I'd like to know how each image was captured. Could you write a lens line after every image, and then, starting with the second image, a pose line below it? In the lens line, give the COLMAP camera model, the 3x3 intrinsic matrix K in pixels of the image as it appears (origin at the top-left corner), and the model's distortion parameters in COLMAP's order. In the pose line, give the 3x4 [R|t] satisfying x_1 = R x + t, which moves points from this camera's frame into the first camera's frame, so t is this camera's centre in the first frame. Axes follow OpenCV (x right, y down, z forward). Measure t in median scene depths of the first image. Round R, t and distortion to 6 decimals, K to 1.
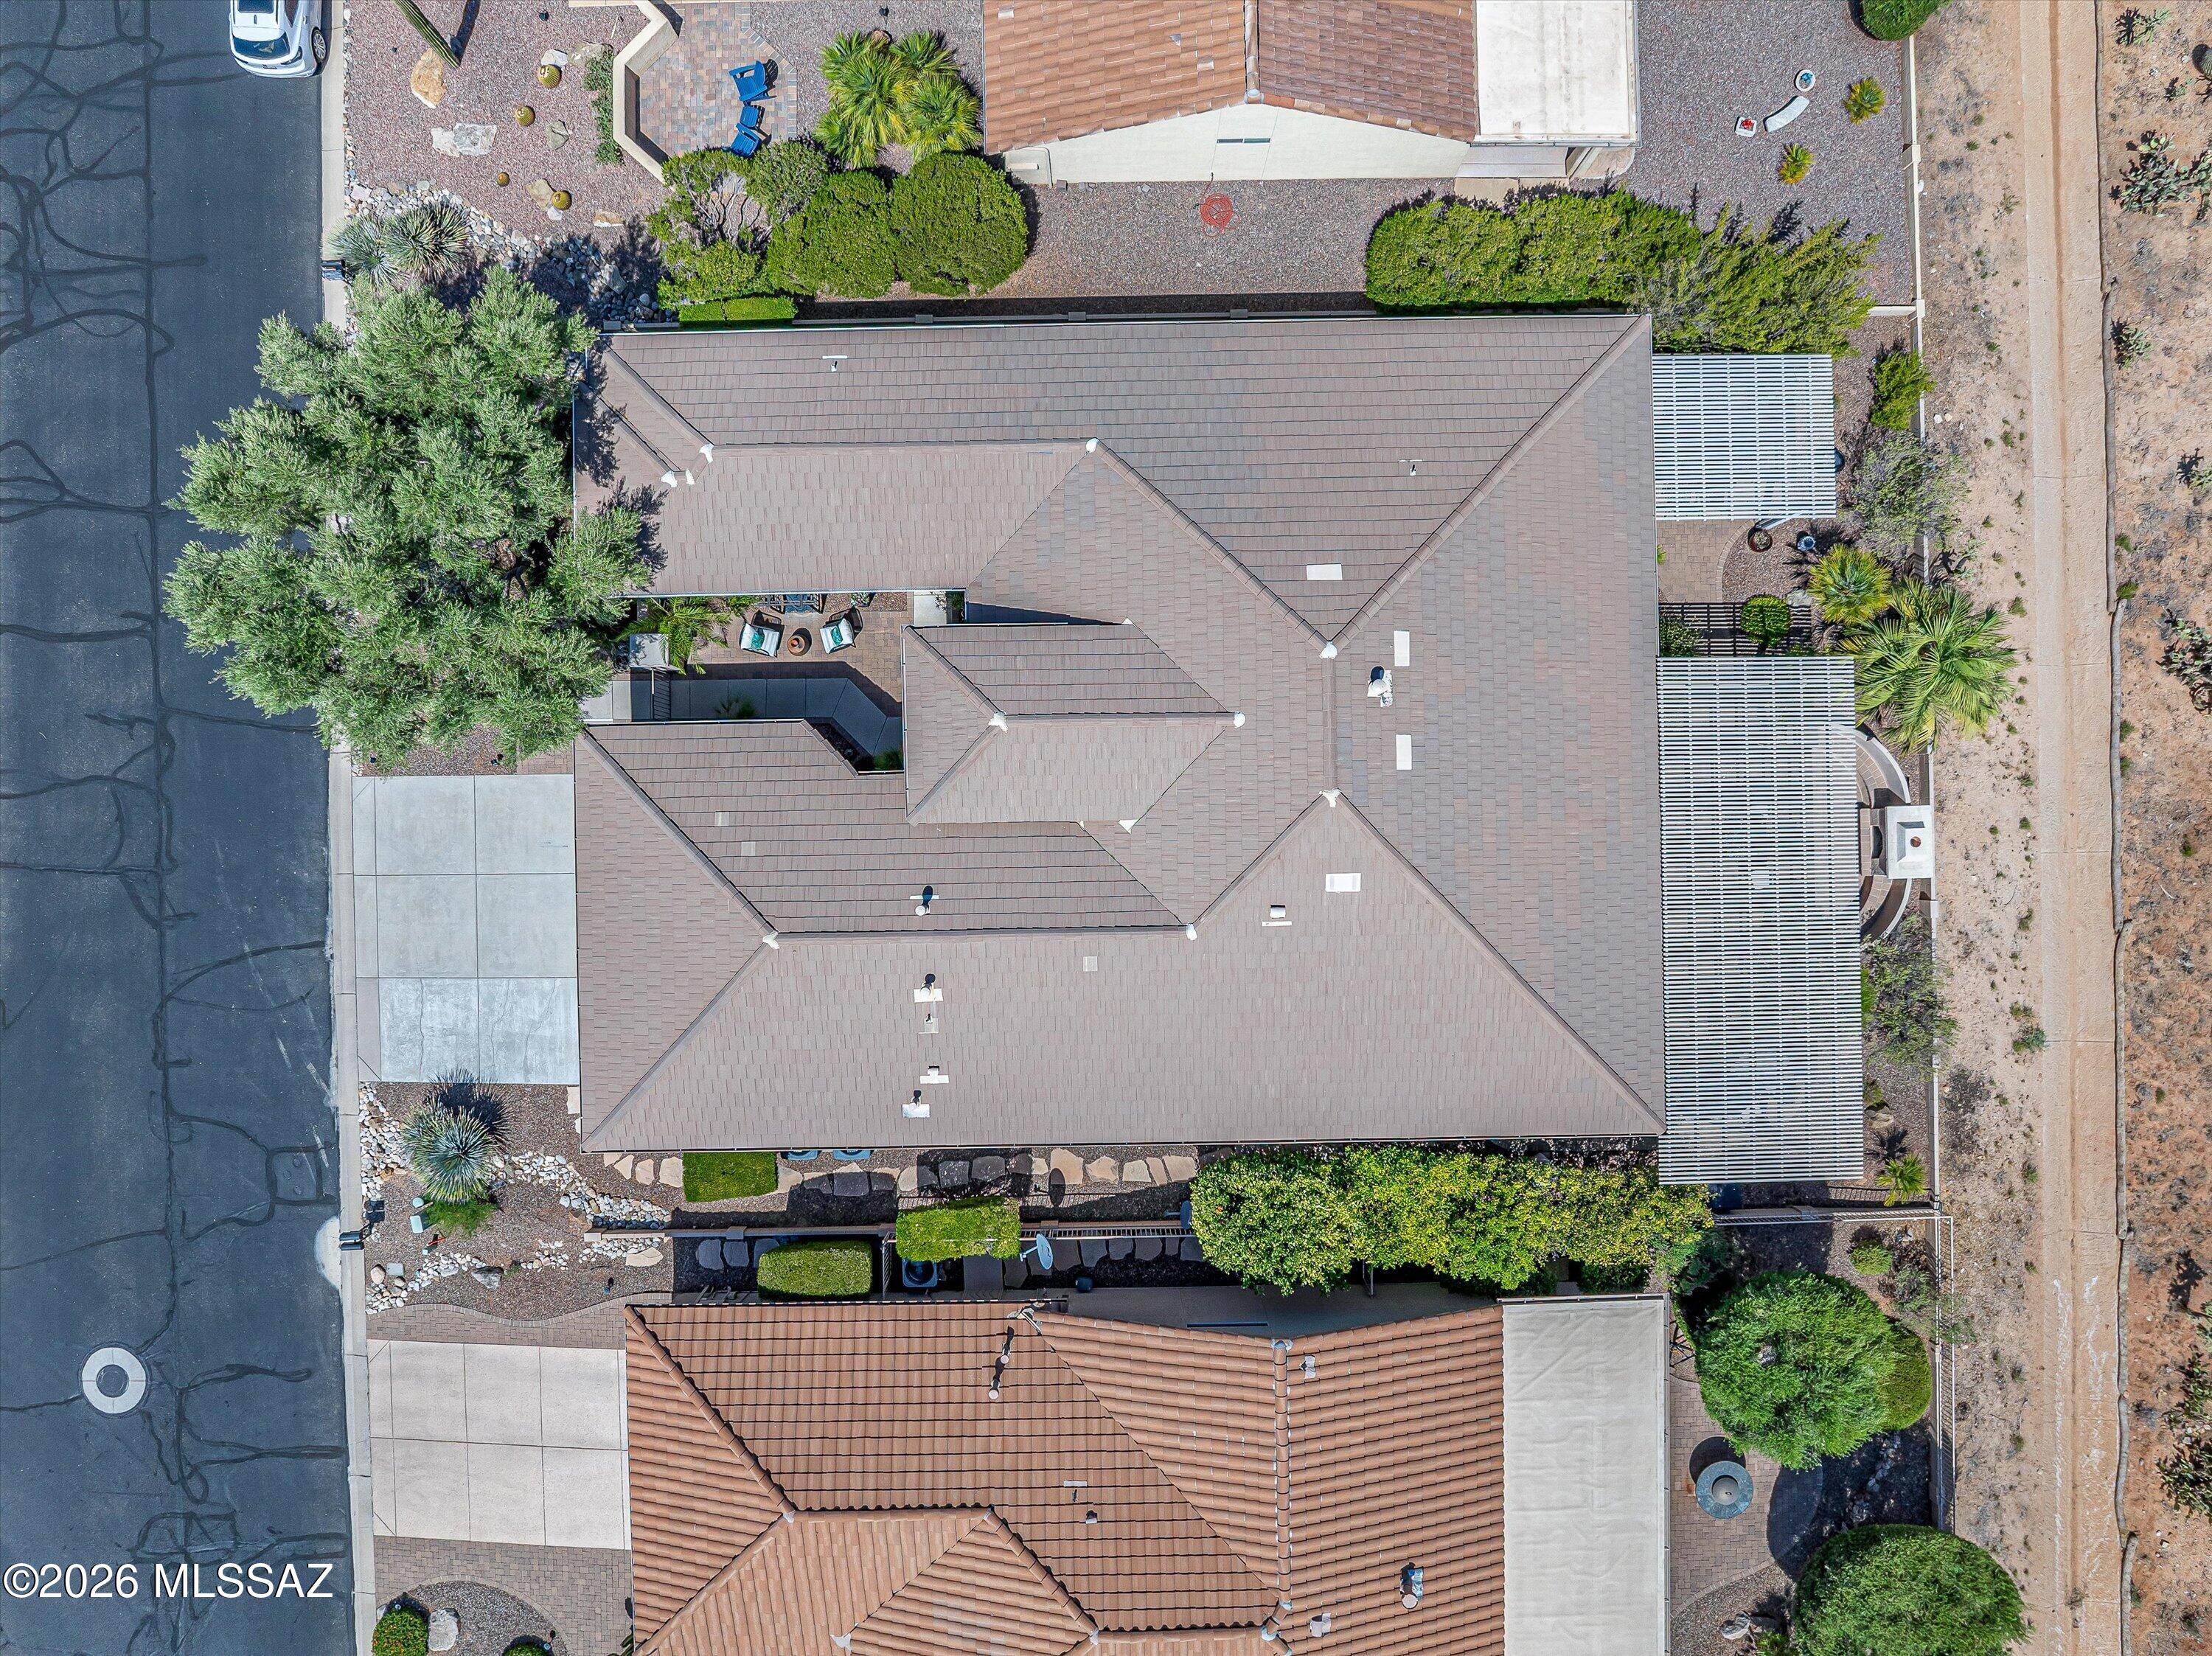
lens RADIAL K [[1563.0, 0, 1104.2], [0, 1563.0, 820.7], [0, 0, 1]] dist [-0.051542, 0.027709]
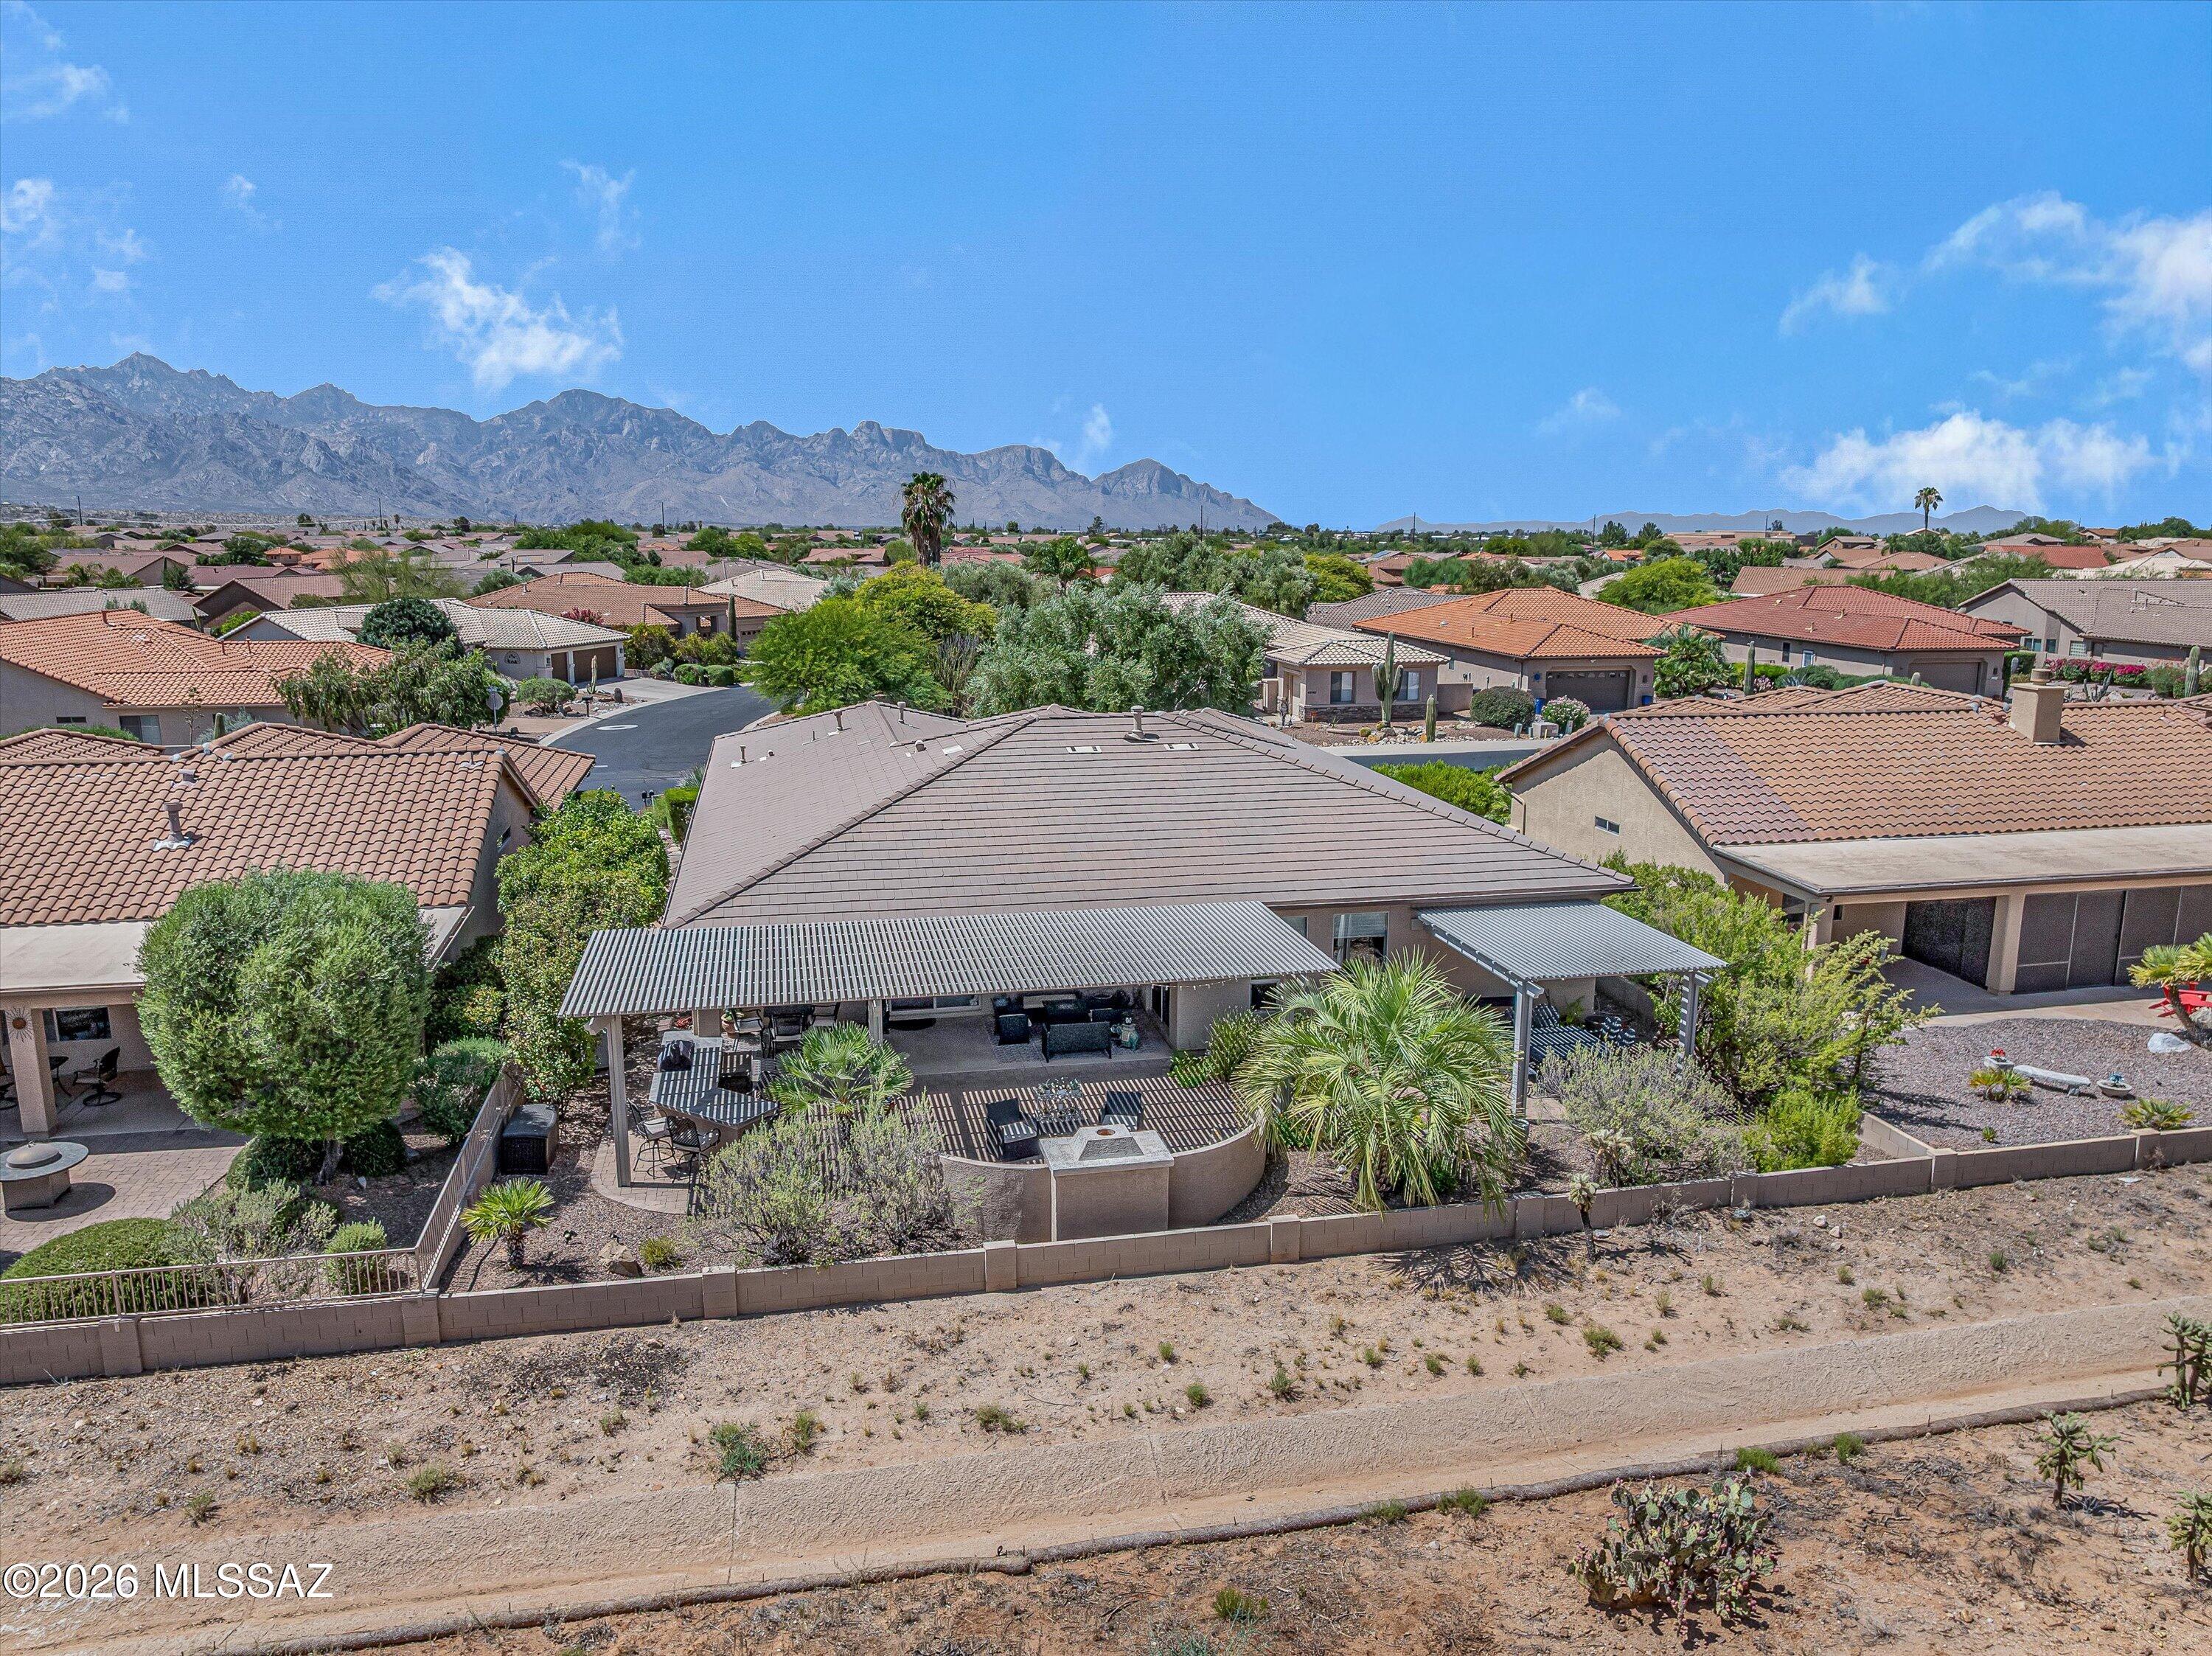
lens RADIAL K [[1563.0, 0, 1104.2], [0, 1563.0, 820.7], [0, 0, 1]] dist [-0.051542, 0.027709]
pose [[0.186343, 0.188927, -0.964149, 1.030136], [-0.982485, 0.035439, -0.182943, 0.114244], [-0.000395, 0.981352, 0.192221, 0.728180]]
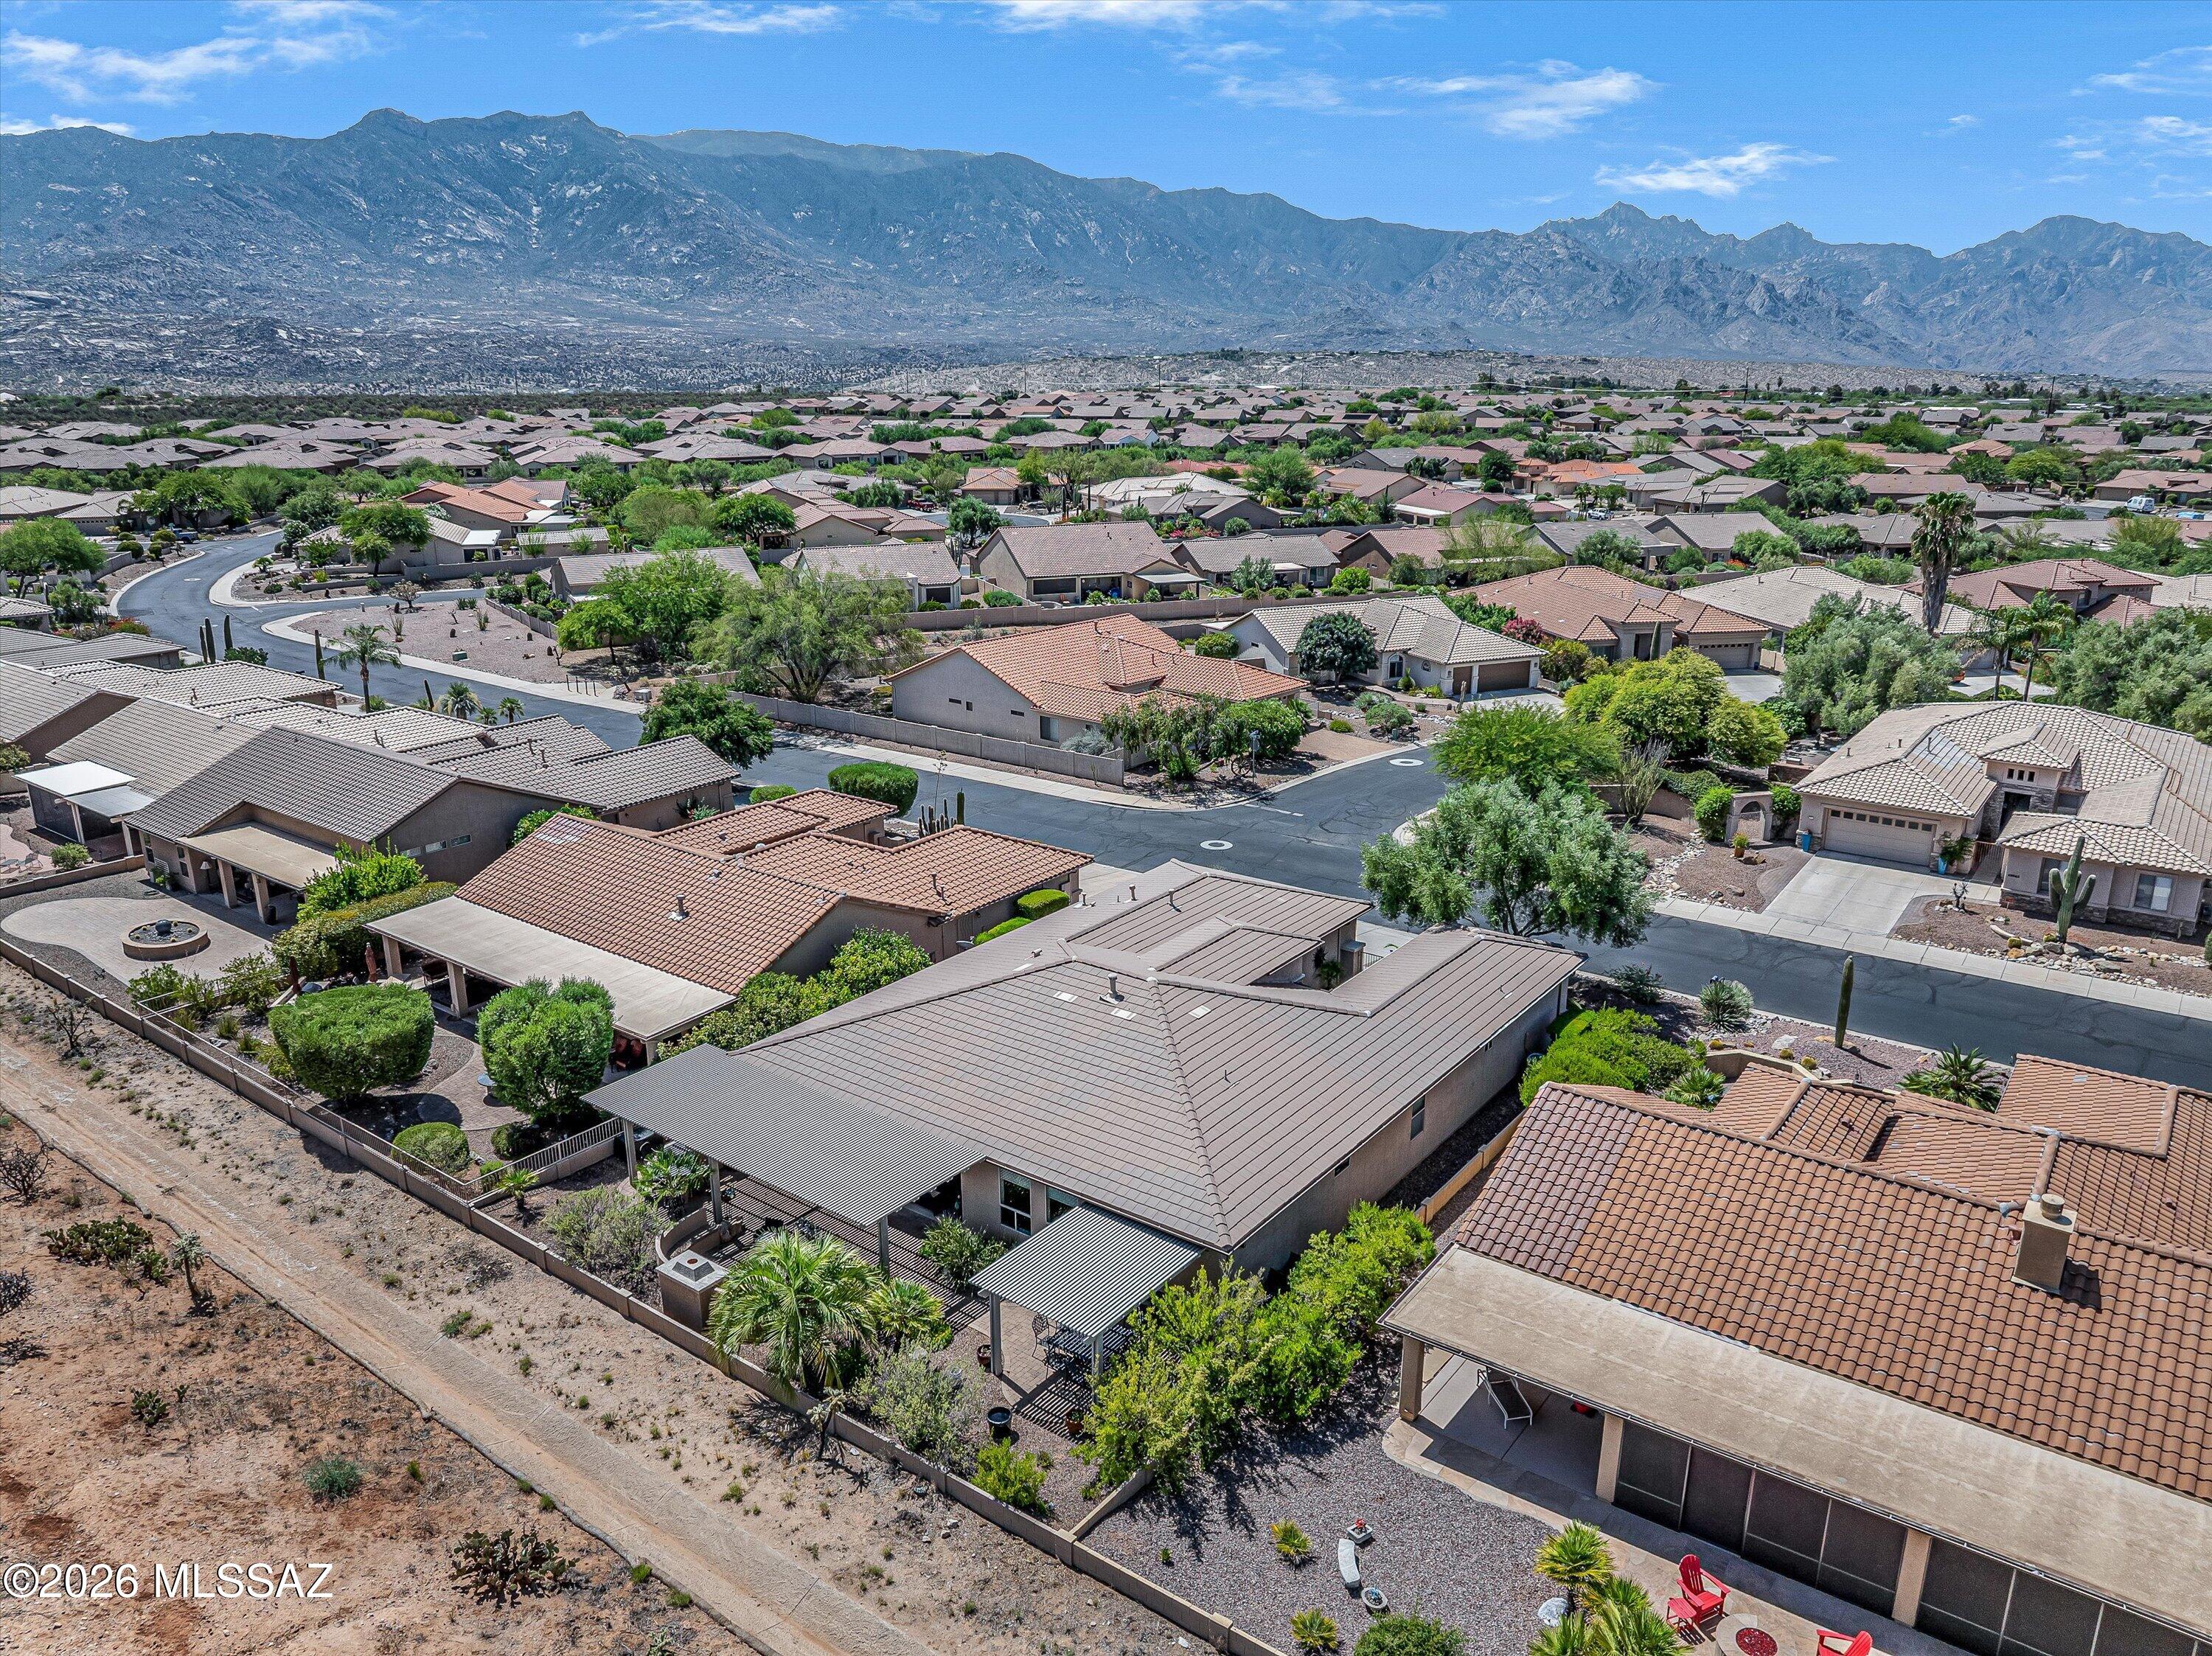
lens RADIAL K [[1563.0, 0, 1104.2], [0, 1563.0, 820.7], [0, 0, 1]] dist [-0.051542, 0.027709]
pose [[-0.614380, 0.227618, -0.755465, 1.047661], [-0.788991, -0.170479, 0.590280, -0.766895], [0.005568, 0.958711, 0.284327, 0.374899]]
